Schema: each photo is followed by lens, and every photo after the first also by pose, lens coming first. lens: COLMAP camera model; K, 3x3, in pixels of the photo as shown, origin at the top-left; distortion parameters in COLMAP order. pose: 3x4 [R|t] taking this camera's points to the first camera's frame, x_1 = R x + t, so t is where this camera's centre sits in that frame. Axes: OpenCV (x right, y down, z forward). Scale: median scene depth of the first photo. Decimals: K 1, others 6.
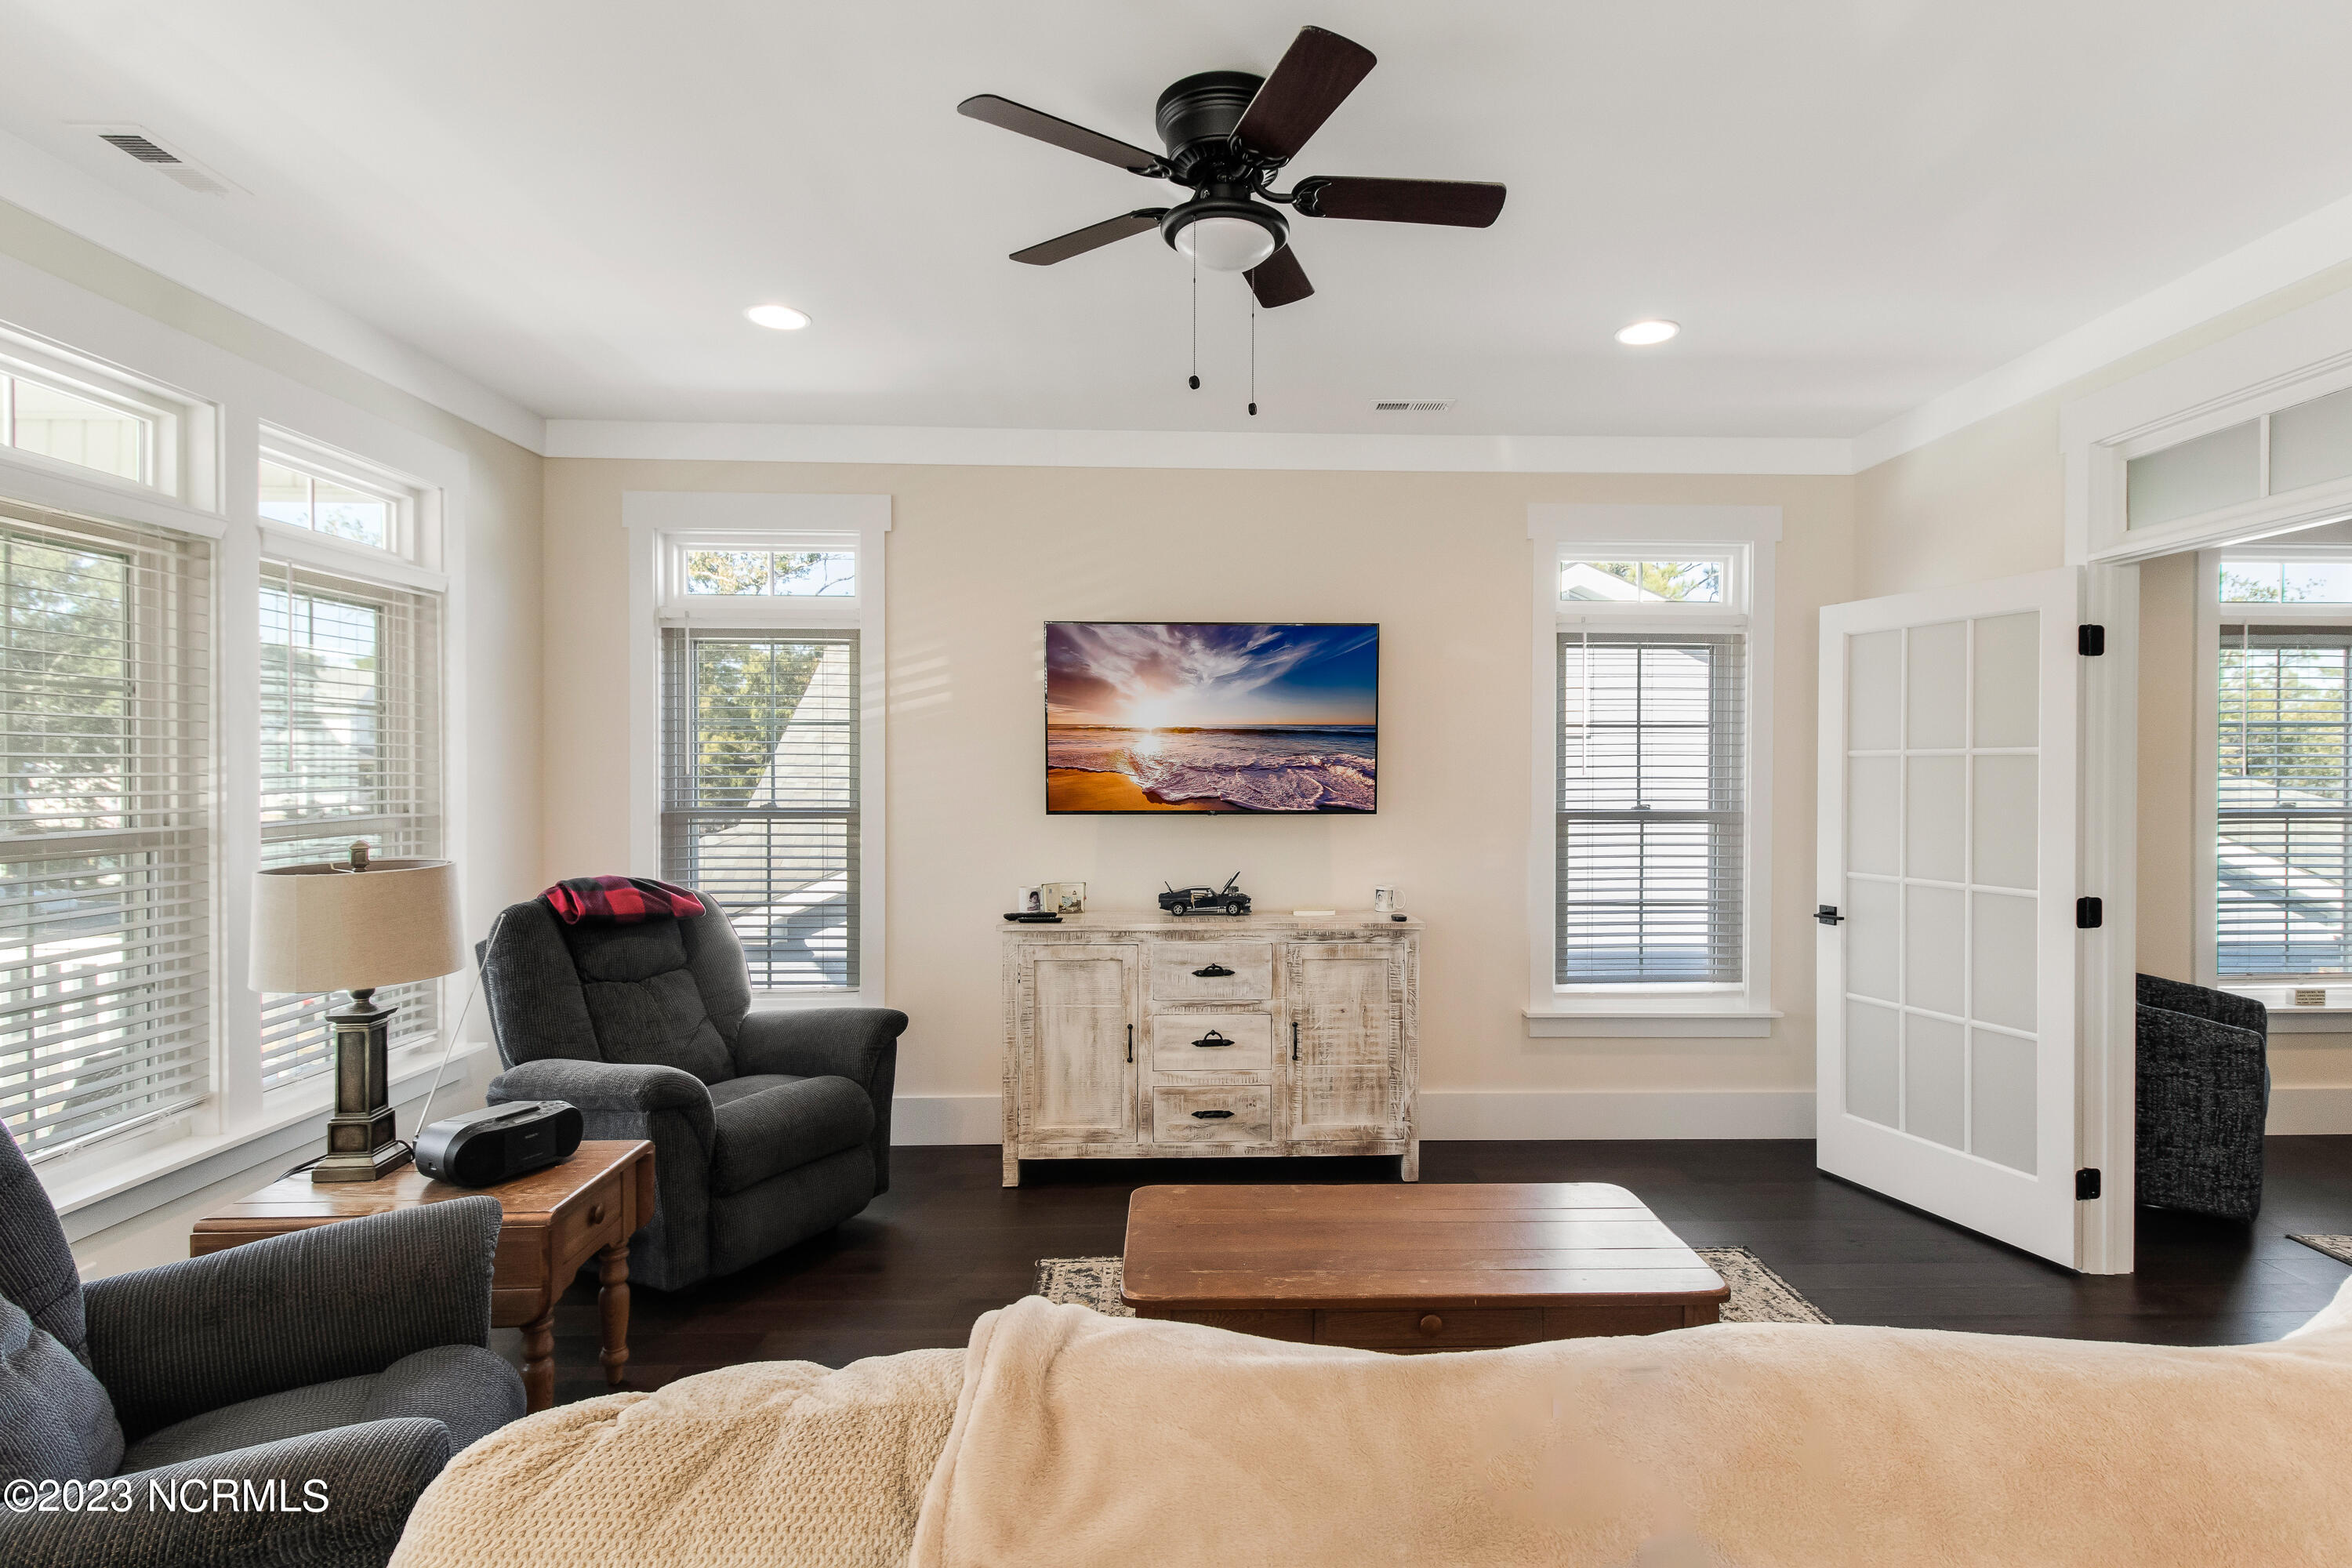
lens RADIAL K [[1126.1, 0, 1223.7], [0, 1126.1, 783.7], [0, 0, 1]] dist [0.004667, -0.000396]
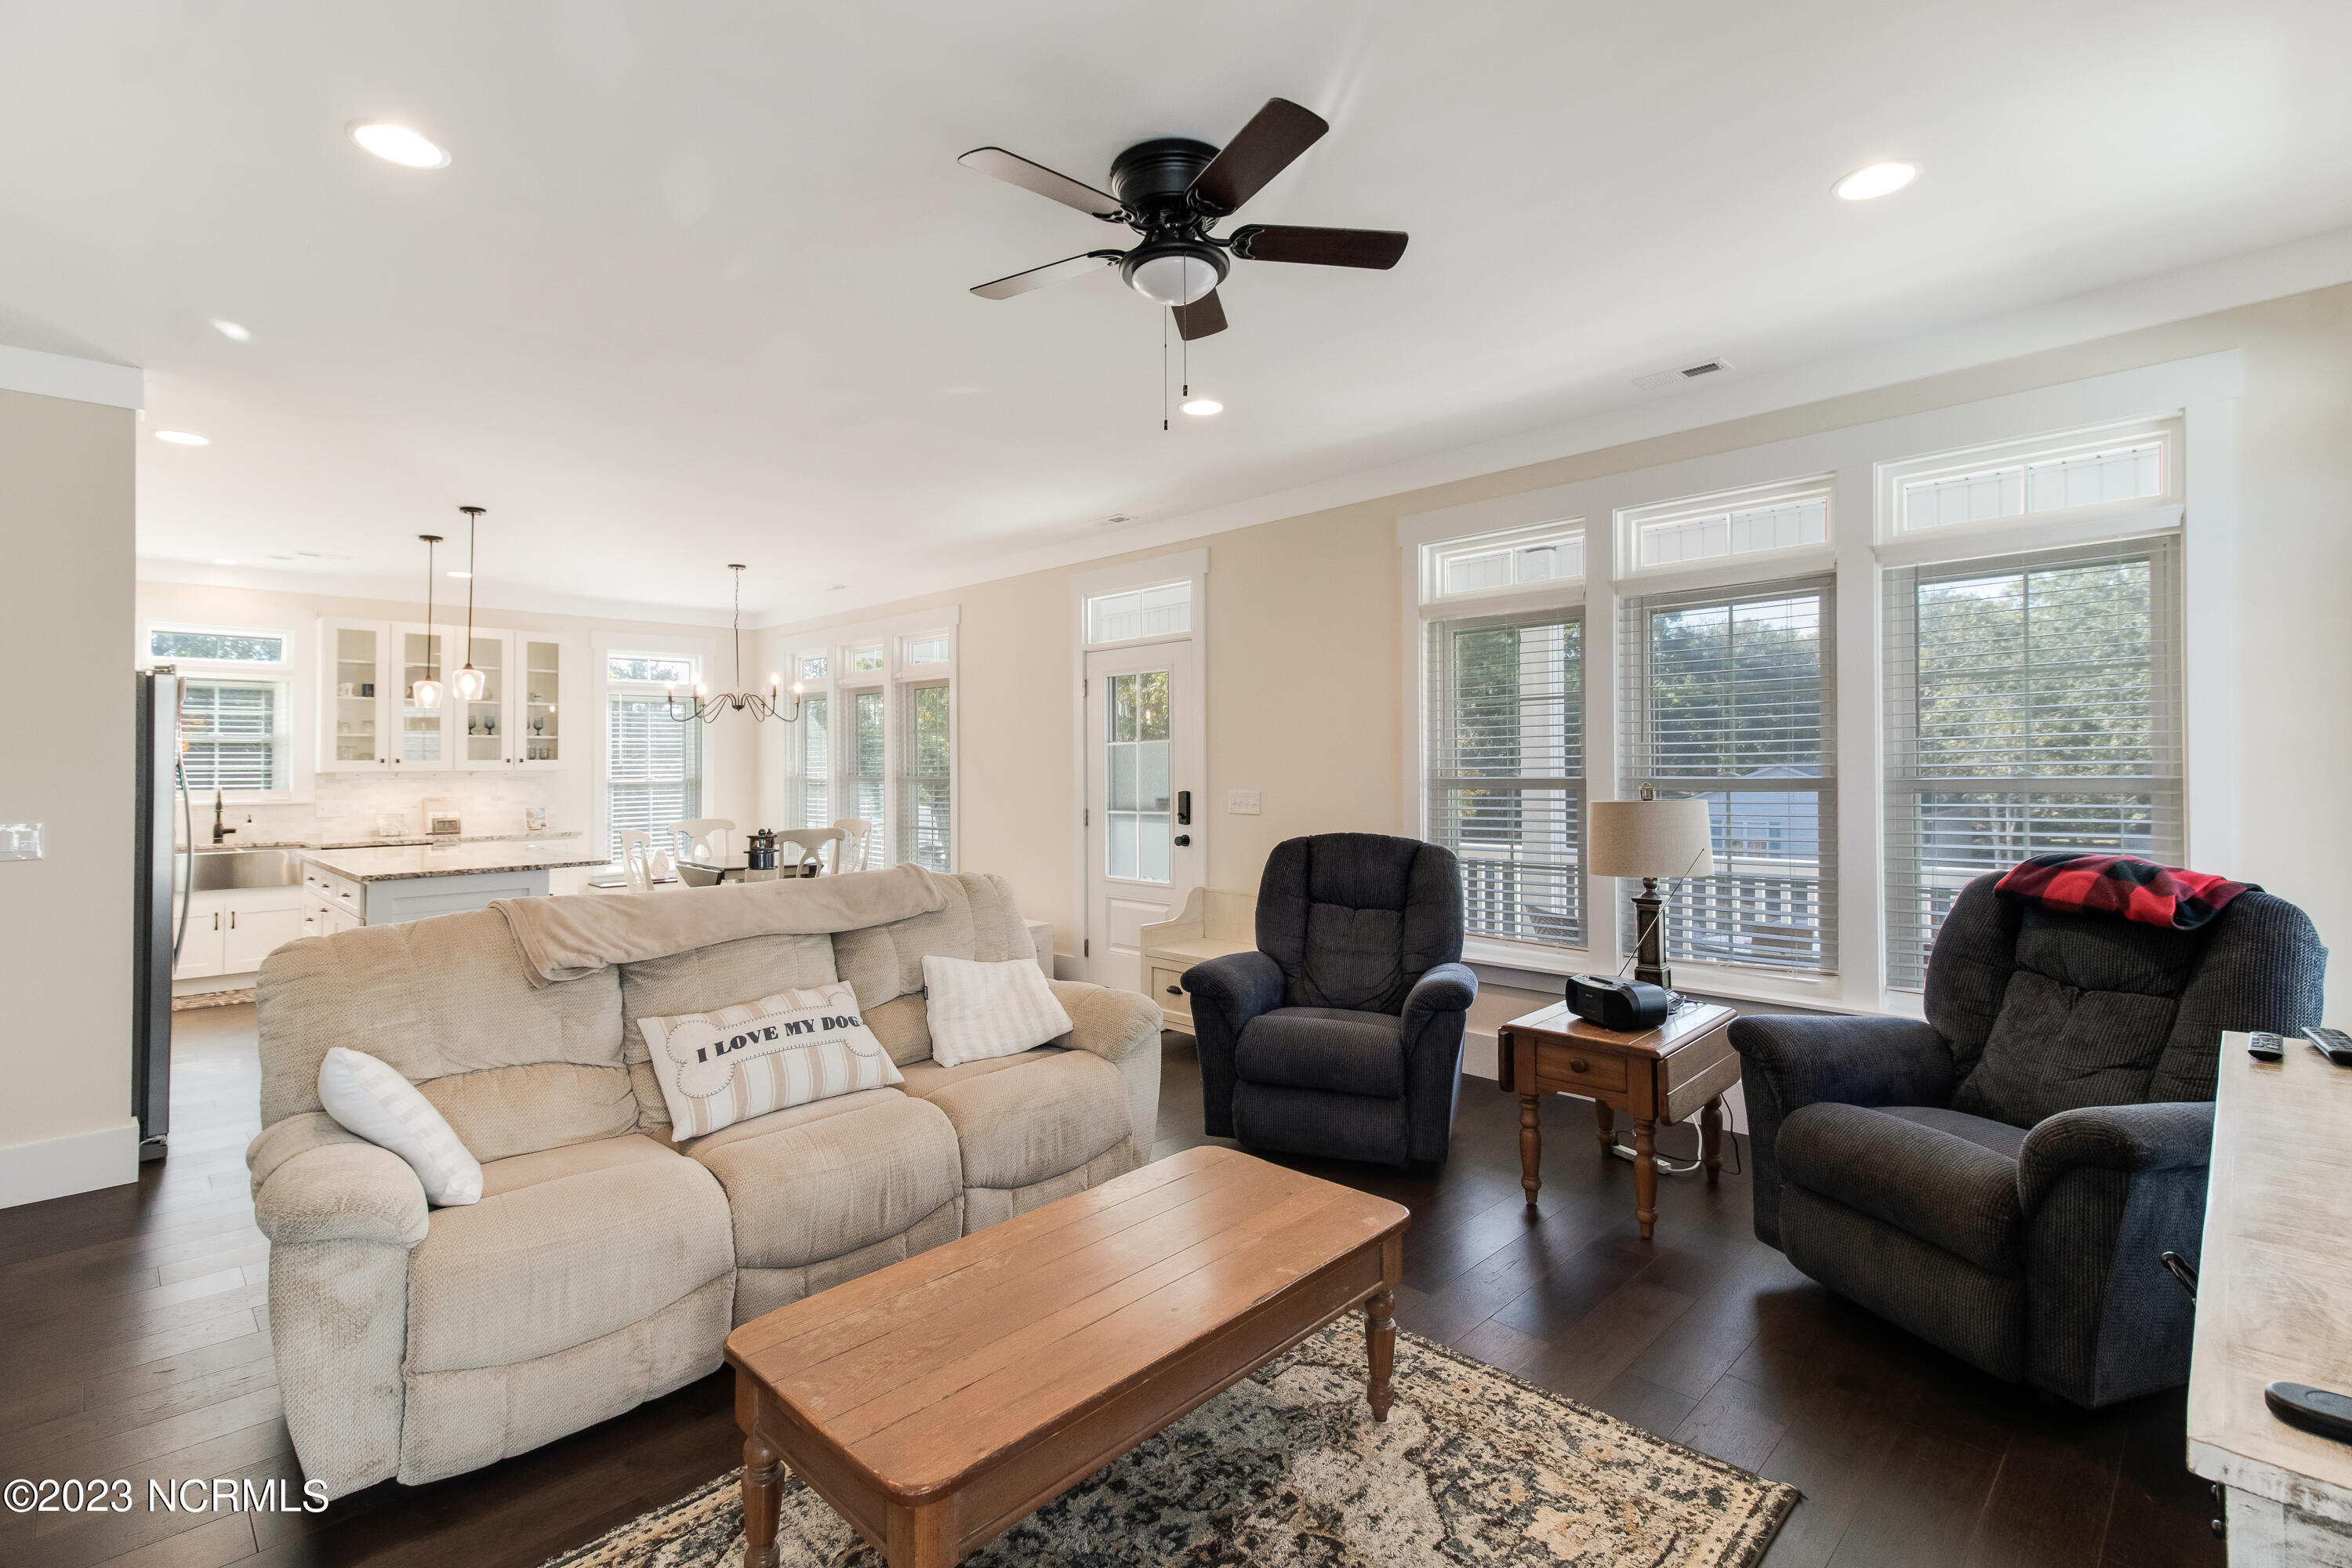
lens RADIAL K [[1083.4, 0, 1195.3], [0, 1083.4, 734.3], [0, 0, 1]] dist [0.027748, -0.026677]
pose [[-0.721943, -0.009335, -0.691890, 0.423154], [0.013296, 0.999537, -0.027359, 0.008900], [0.691825, -0.028951, -0.721485, 1.019403]]
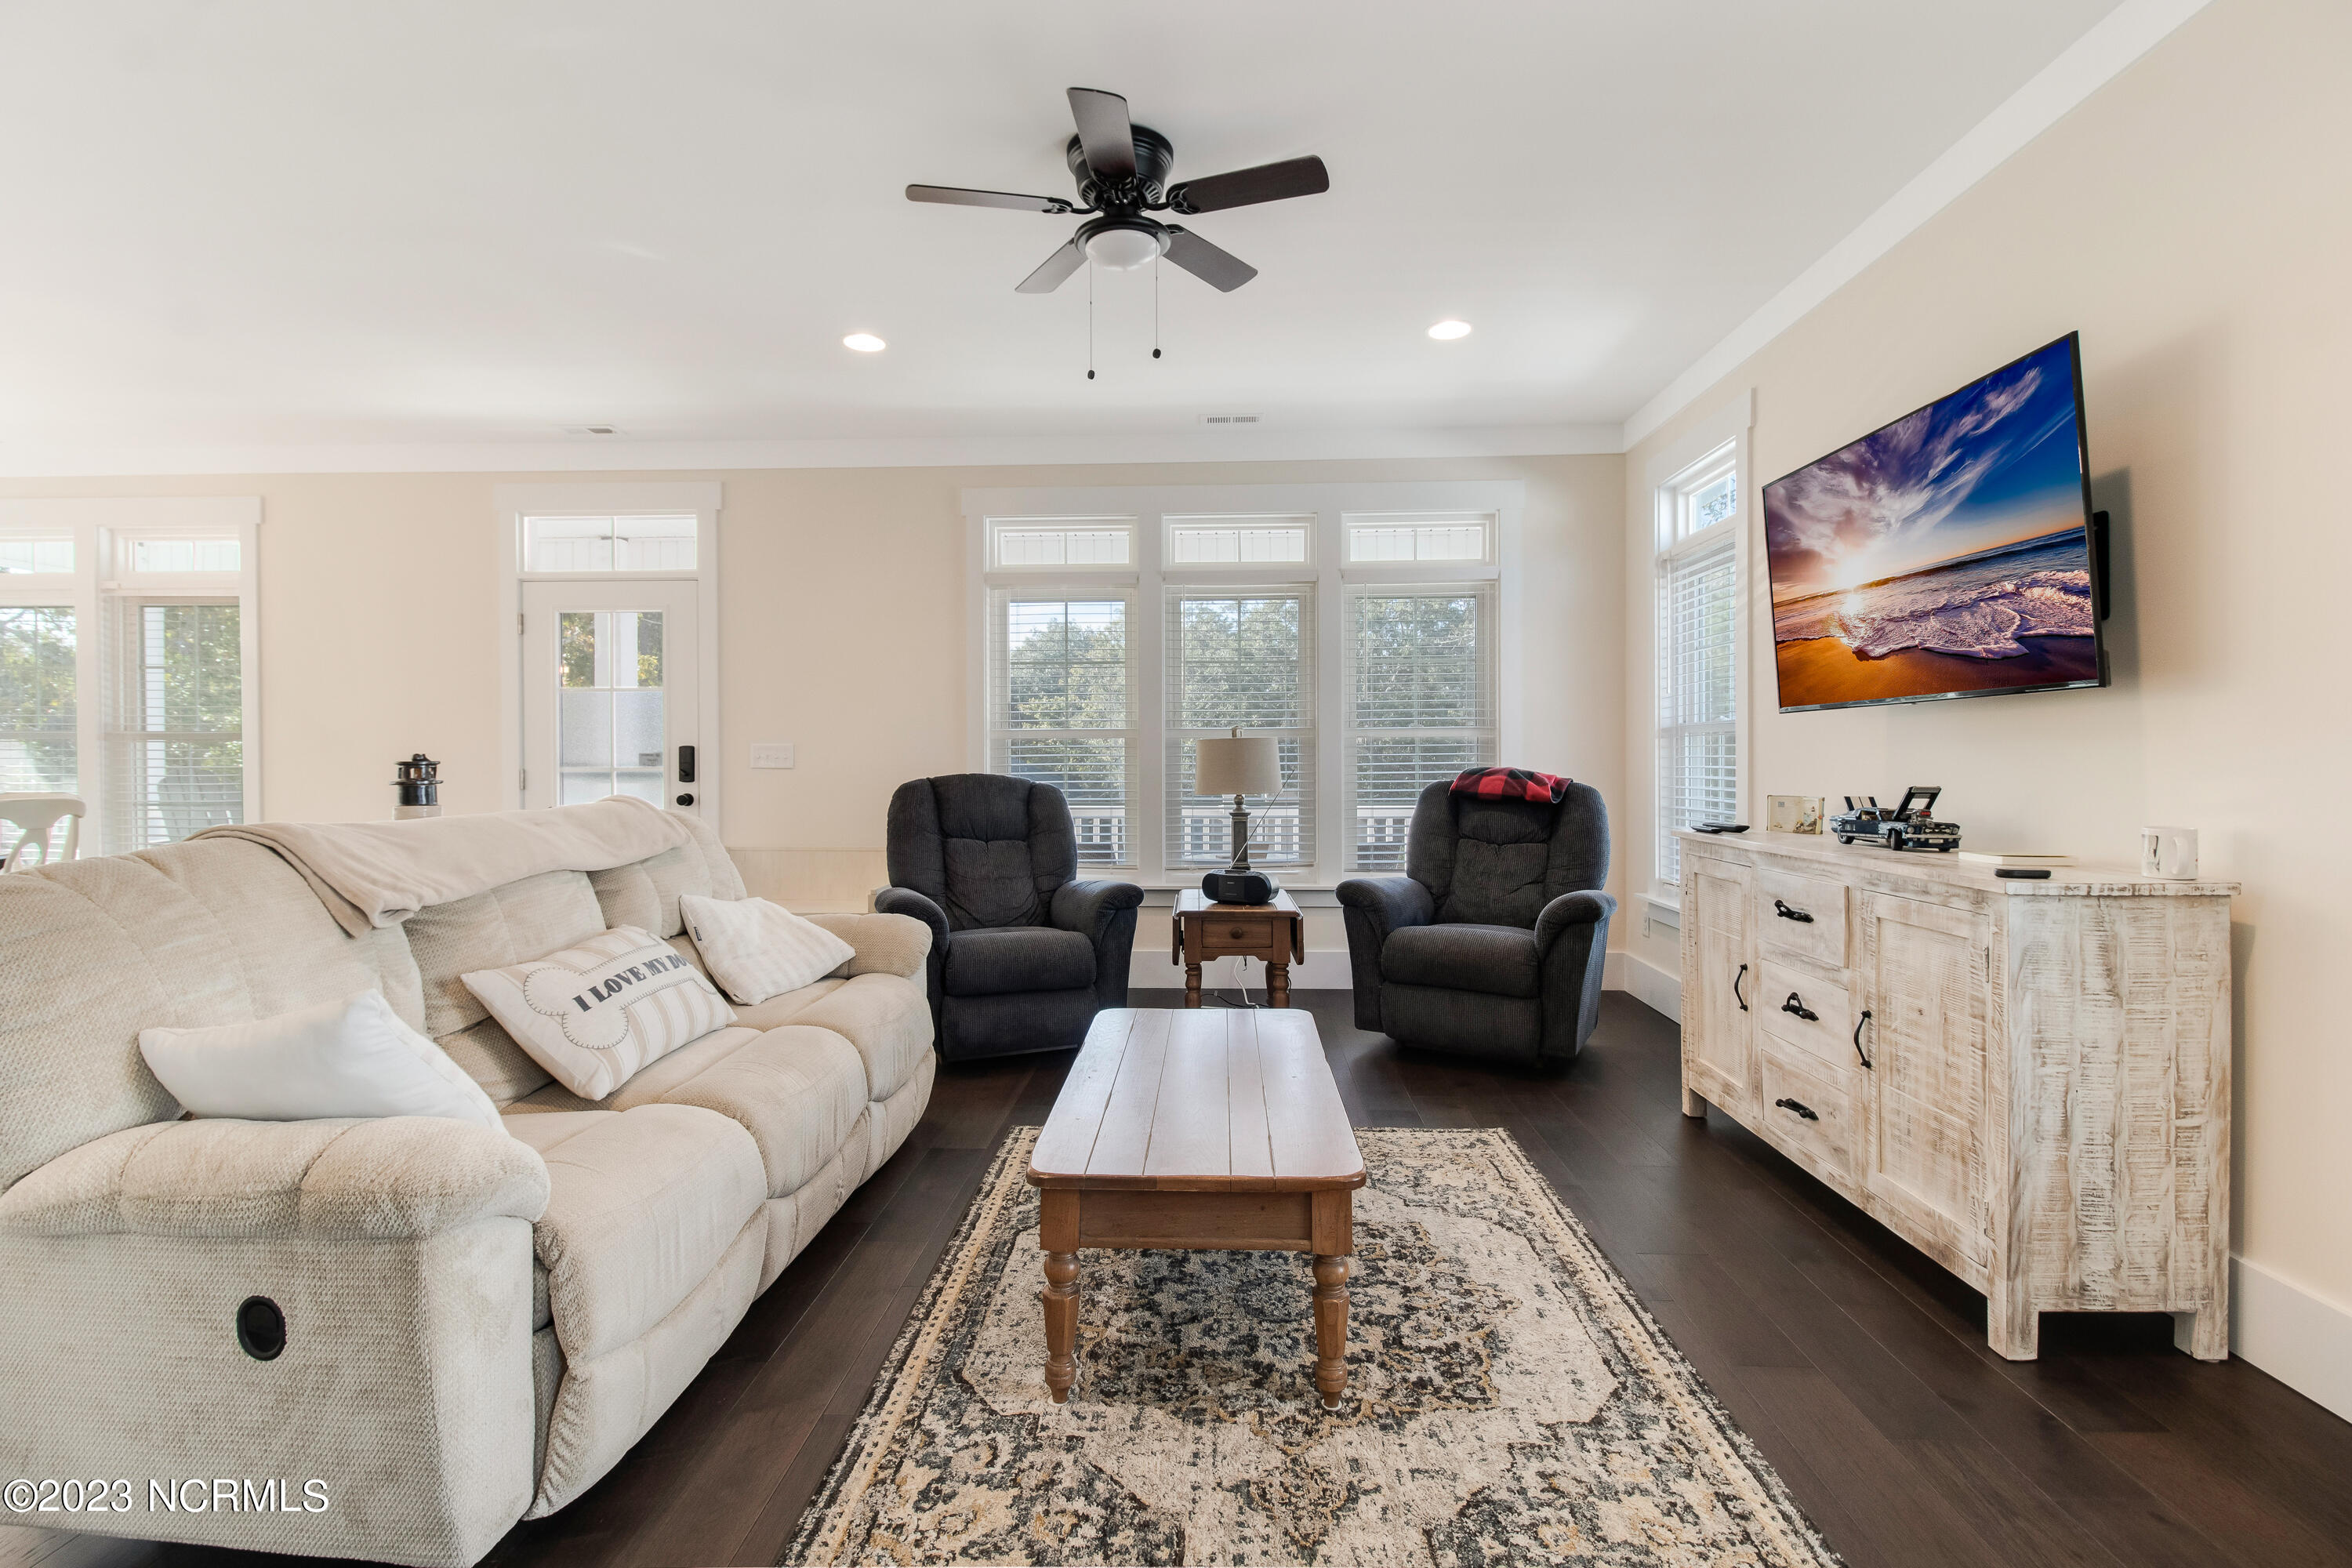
lens RADIAL K [[1072.4, 0, 1186.7], [0, 1072.4, 763.6], [0, 0, 1]] dist [0.003207, -0.000946]
pose [[-0.066430, 0.007722, -0.997761, 0.707515], [0.004962, 0.999960, 0.007409, 0.062237], [0.997779, -0.004459, -0.066466, 0.646177]]
